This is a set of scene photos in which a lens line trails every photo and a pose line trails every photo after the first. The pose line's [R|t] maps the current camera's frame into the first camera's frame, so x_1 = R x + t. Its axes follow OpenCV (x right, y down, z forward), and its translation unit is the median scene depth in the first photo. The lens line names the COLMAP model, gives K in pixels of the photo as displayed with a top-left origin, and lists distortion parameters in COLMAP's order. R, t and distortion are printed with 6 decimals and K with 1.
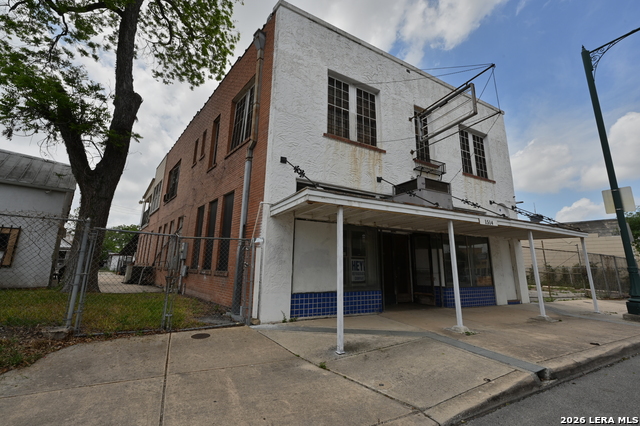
lens RADIAL K [[254.7, 0, 321.1], [0, 254.7, 212.0], [0, 0, 1]] dist [-0.000945, 0.000751]
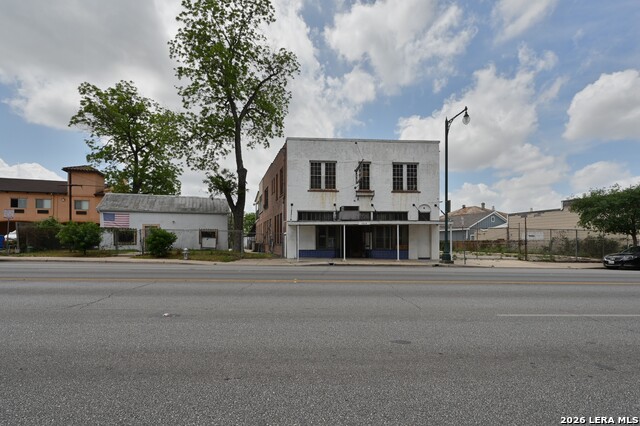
lens RADIAL K [[290.5, 0, 322.2], [0, 290.5, 240.8], [0, 0, 1]] dist [-0.008363, 0.002006]
pose [[0.917702, -0.017131, -0.396900, 1.284352], [0.095964, 0.979043, 0.179627, -0.320866], [0.385505, -0.202932, 0.900114, -1.659652]]
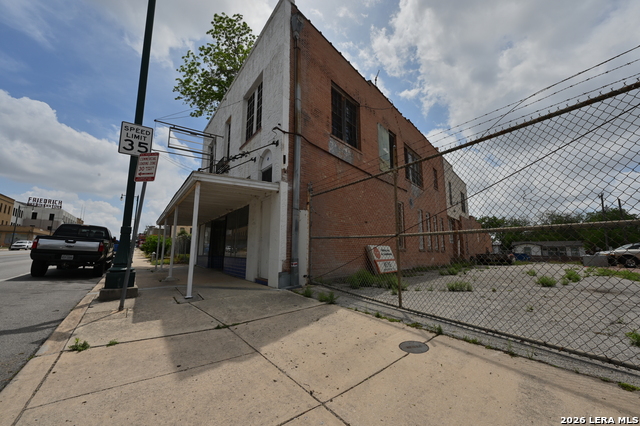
lens RADIAL K [[254.7, 0, 316.0], [0, 254.7, 213.0], [0, 0, 1]] dist [-0.000945, 0.000751]
pose [[0.136485, -0.166817, -0.976496, 2.142967], [0.203773, 0.969369, -0.137118, 0.414596], [0.969458, -0.180269, 0.166297, 1.489169]]
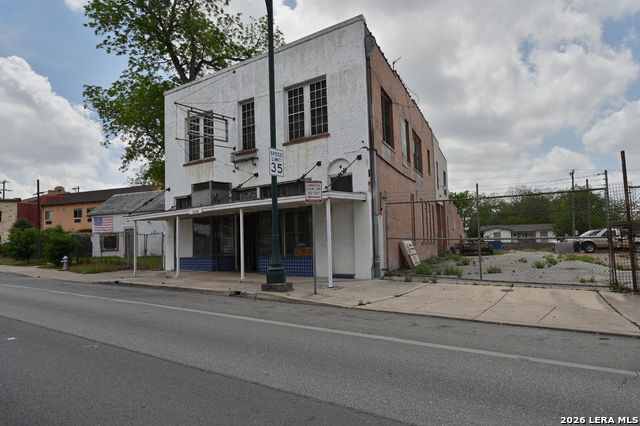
lens RADIAL K [[430.3, 0, 318.5], [0, 430.3, 212.1], [0, 0, 1]] dist [0.007465, 0.001164]
pose [[0.434470, -0.093380, -0.895832, 2.847994], [0.220880, 0.975286, 0.005462, 0.166965], [0.873182, -0.200245, 0.444359, 0.462299]]
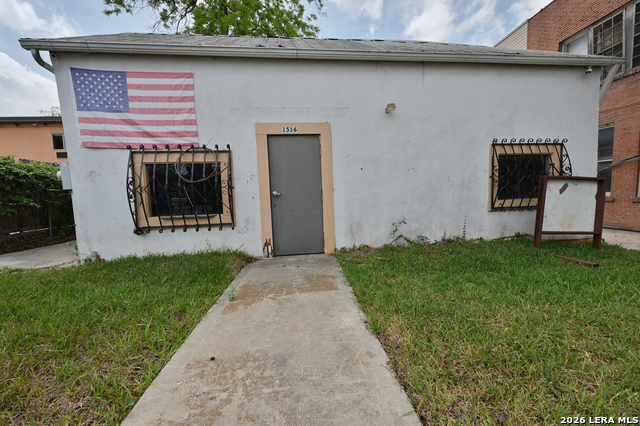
lens RADIAL K [[254.7, 0, 316.3], [0, 254.7, 212.8], [0, 0, 1]] dist [-0.000945, 0.000751]
pose [[0.784548, 0.010797, -0.619975, -1.533232], [0.170250, 0.957671, 0.232121, -0.016850], [0.596238, -0.287661, 0.749501, 0.217909]]
